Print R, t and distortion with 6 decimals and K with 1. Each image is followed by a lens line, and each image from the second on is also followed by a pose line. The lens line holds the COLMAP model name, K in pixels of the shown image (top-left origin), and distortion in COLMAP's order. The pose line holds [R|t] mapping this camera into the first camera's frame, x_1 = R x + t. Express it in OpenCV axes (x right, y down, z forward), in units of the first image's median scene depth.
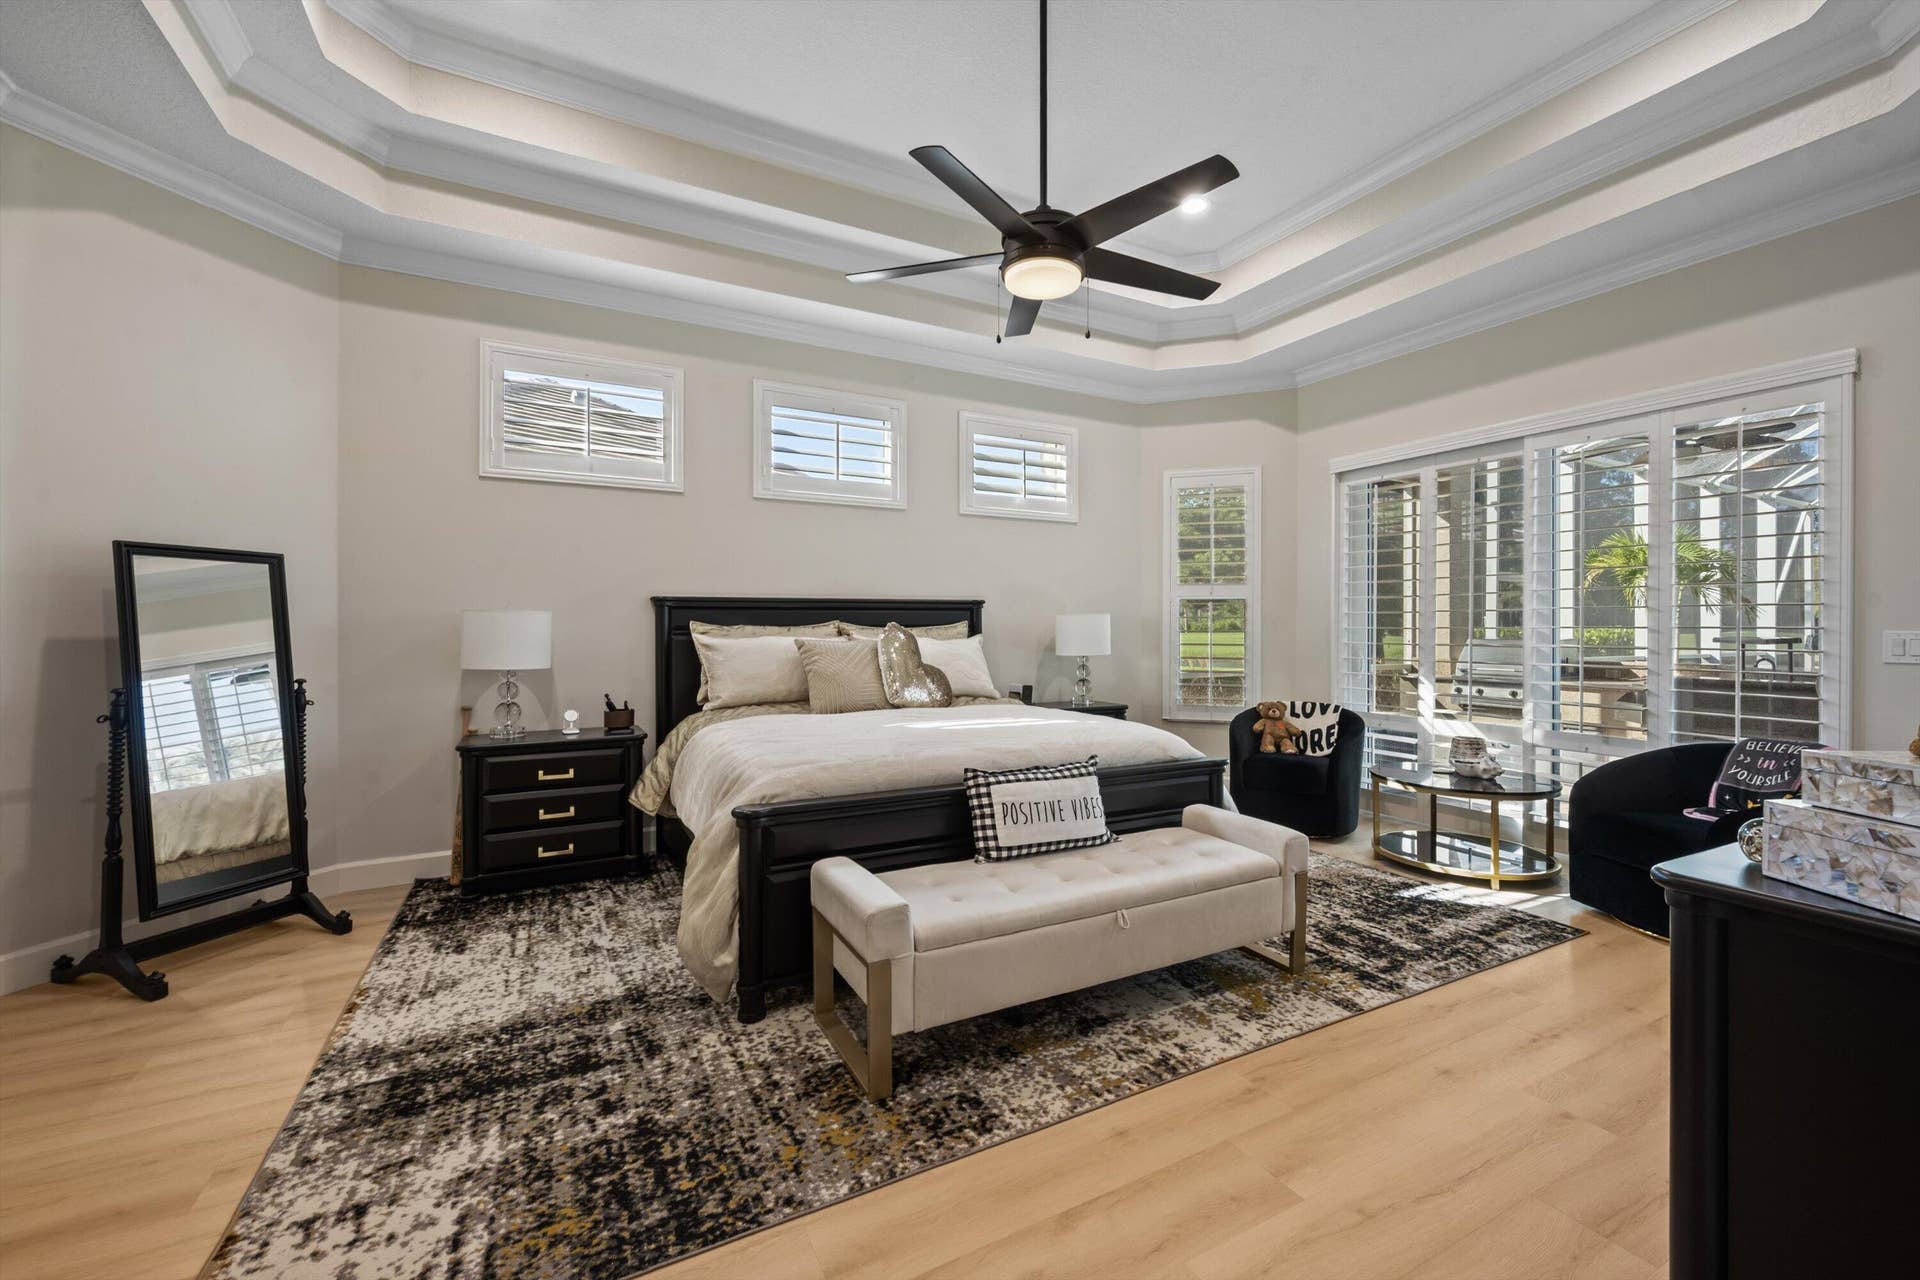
lens RADIAL K [[782.3, 0, 972.8], [0, 782.3, 627.6], [0, 0, 1]] dist [-0.000161, -0.000024]
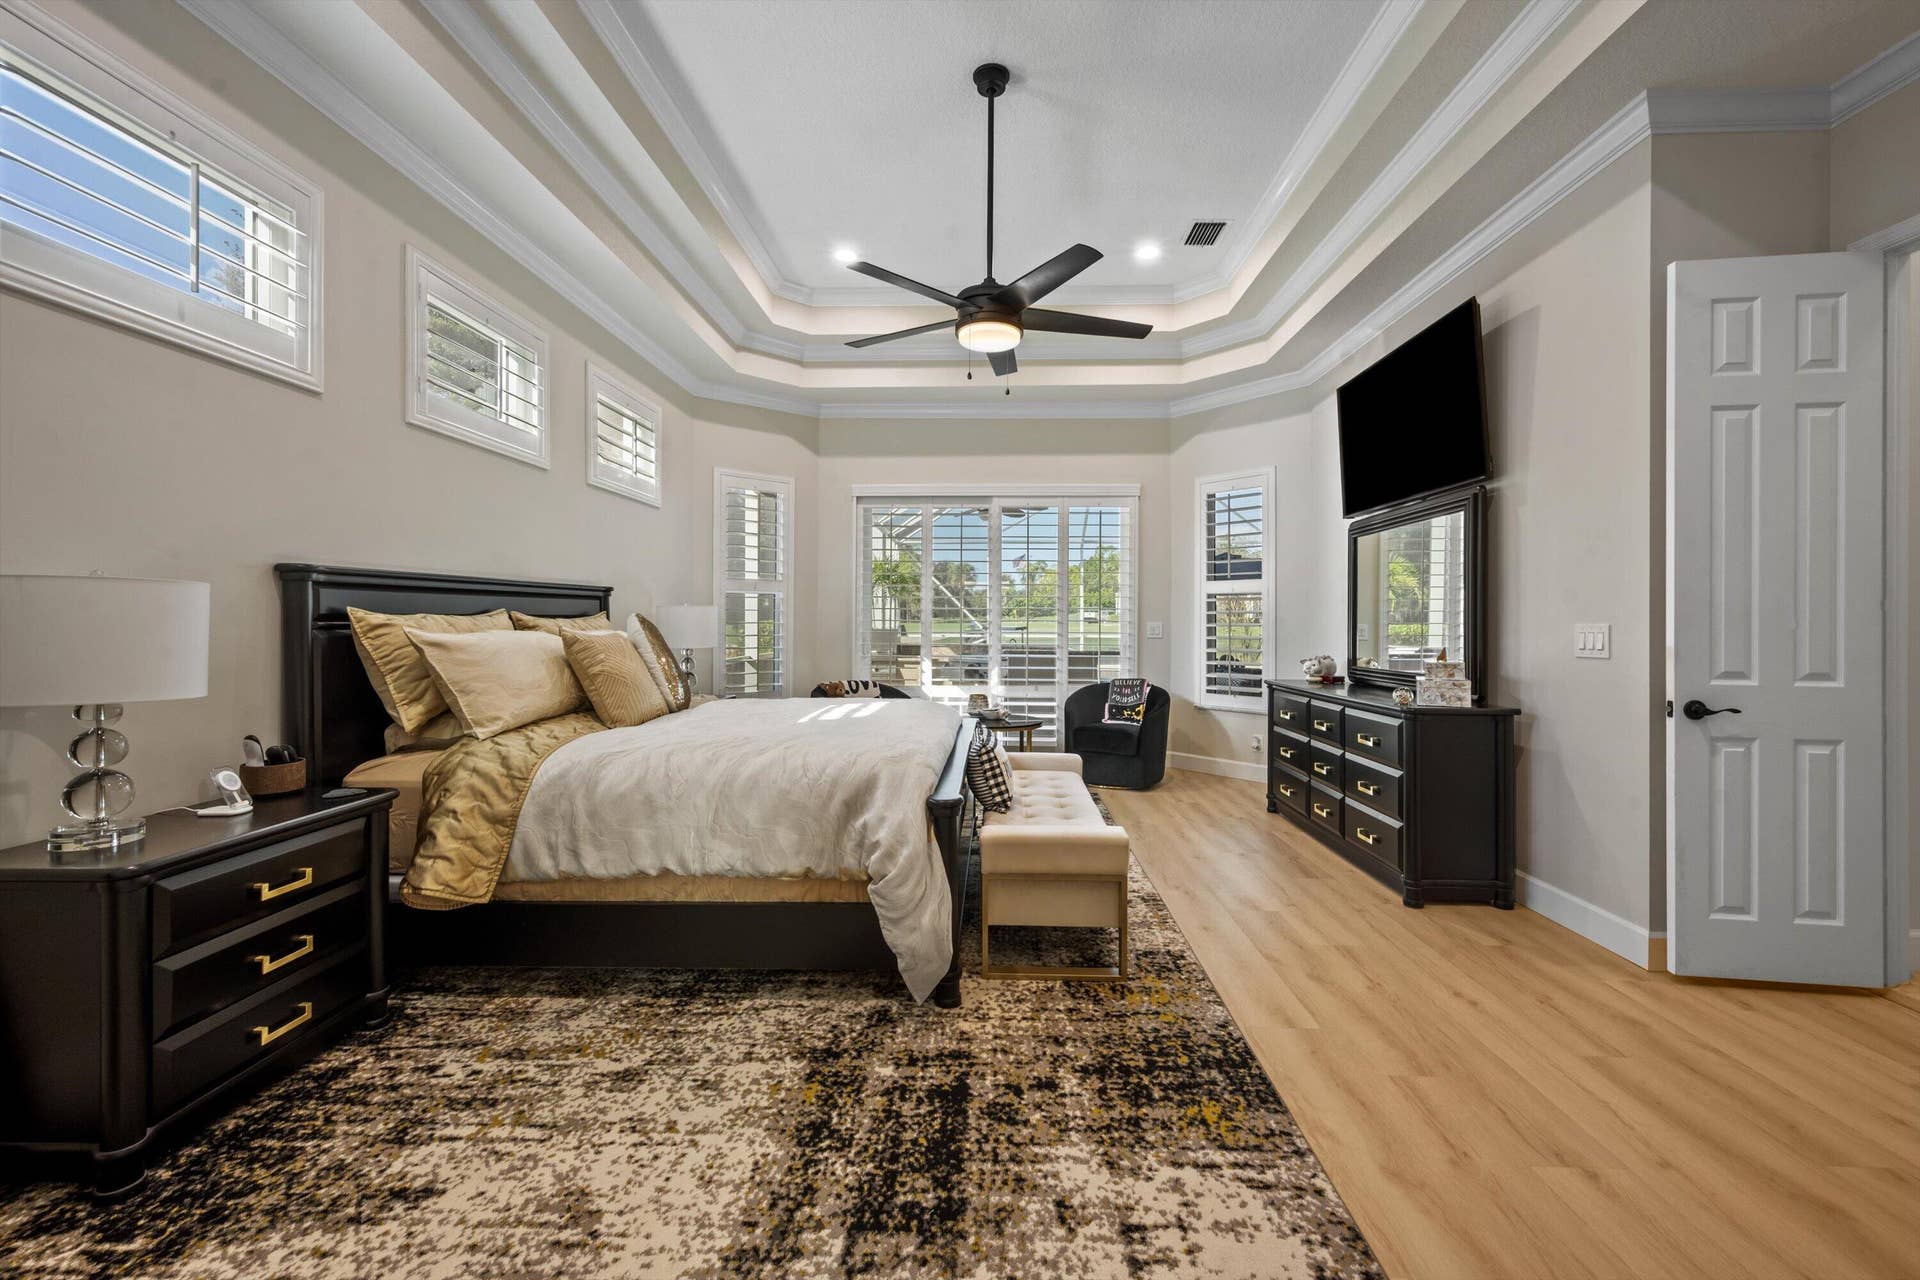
lens RADIAL K [[782.3, 0, 972.8], [0, 782.3, 627.6], [0, 0, 1]] dist [-0.000161, -0.000024]
pose [[0.503594, -0.005161, 0.863925, -1.089654], [-0.002899, 0.999966, 0.007664, 0.003652], [-0.863935, -0.006364, 0.503562, 0.443855]]
